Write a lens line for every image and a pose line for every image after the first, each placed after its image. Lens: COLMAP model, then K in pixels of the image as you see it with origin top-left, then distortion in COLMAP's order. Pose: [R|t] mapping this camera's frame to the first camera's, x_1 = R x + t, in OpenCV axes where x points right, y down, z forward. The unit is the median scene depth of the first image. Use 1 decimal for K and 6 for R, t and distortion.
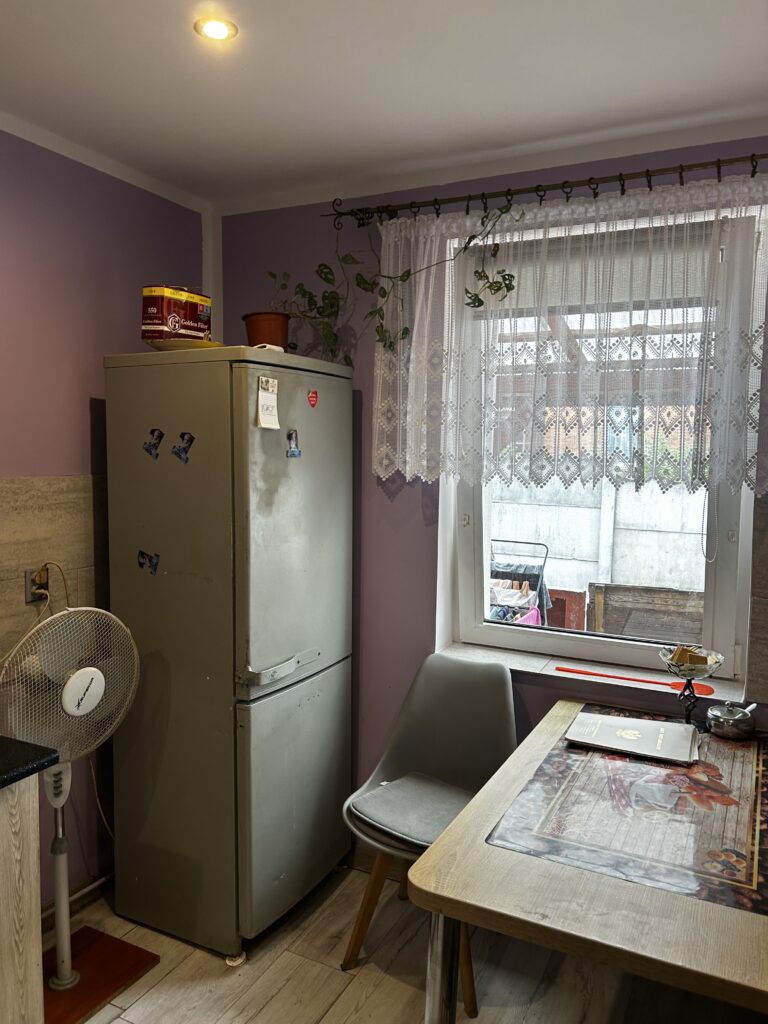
lens RADIAL K [[773.2, 0, 384.9], [0, 773.2, 510.2], [0, 0, 1]] dist [0.059547, -0.066717]
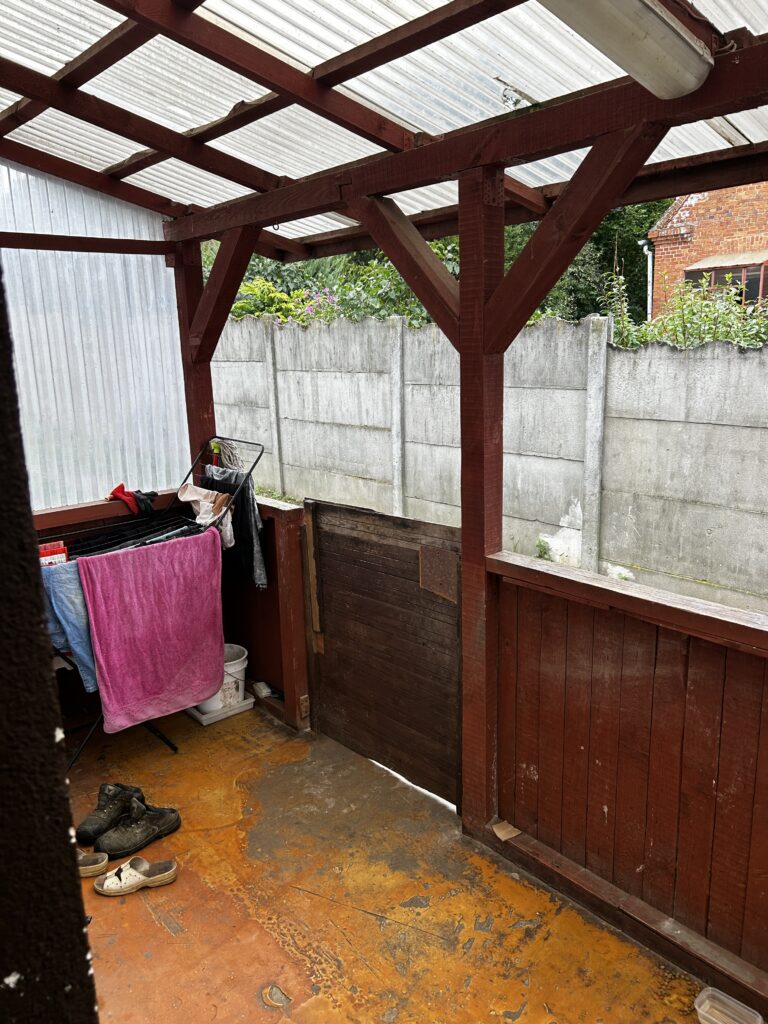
lens RADIAL K [[773.2, 0, 381.6], [0, 773.2, 510.4], [0, 0, 1]] dist [0.059547, -0.066717]
pose [[0.920434, 0.036200, -0.389219, 0.392509], [0.020588, 0.989831, 0.140750, 0.002842], [0.390356, -0.137564, 0.910329, 0.231493]]
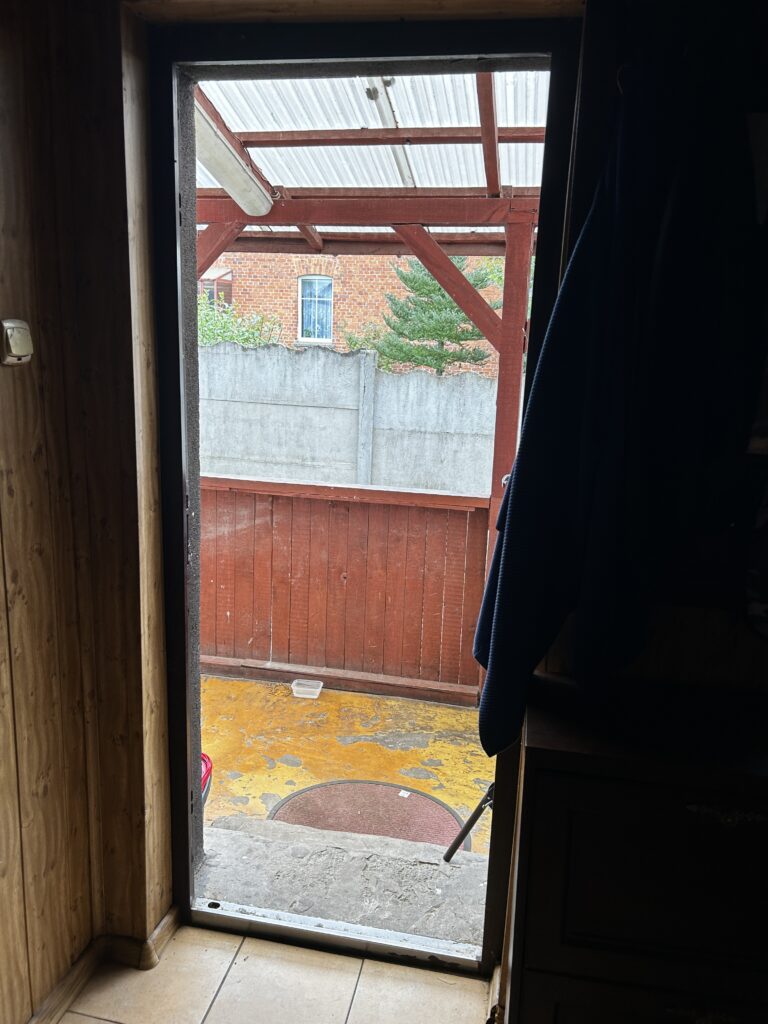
lens RADIAL K [[773.2, 0, 382.0], [0, 773.2, 511.6], [0, 0, 1]] dist [0.059547, -0.066717]
pose [[0.964572, -0.042985, 0.260294, 0.320828], [0.002768, 0.988231, 0.152942, 0.019067], [-0.263805, -0.146804, 0.953339, 0.004230]]
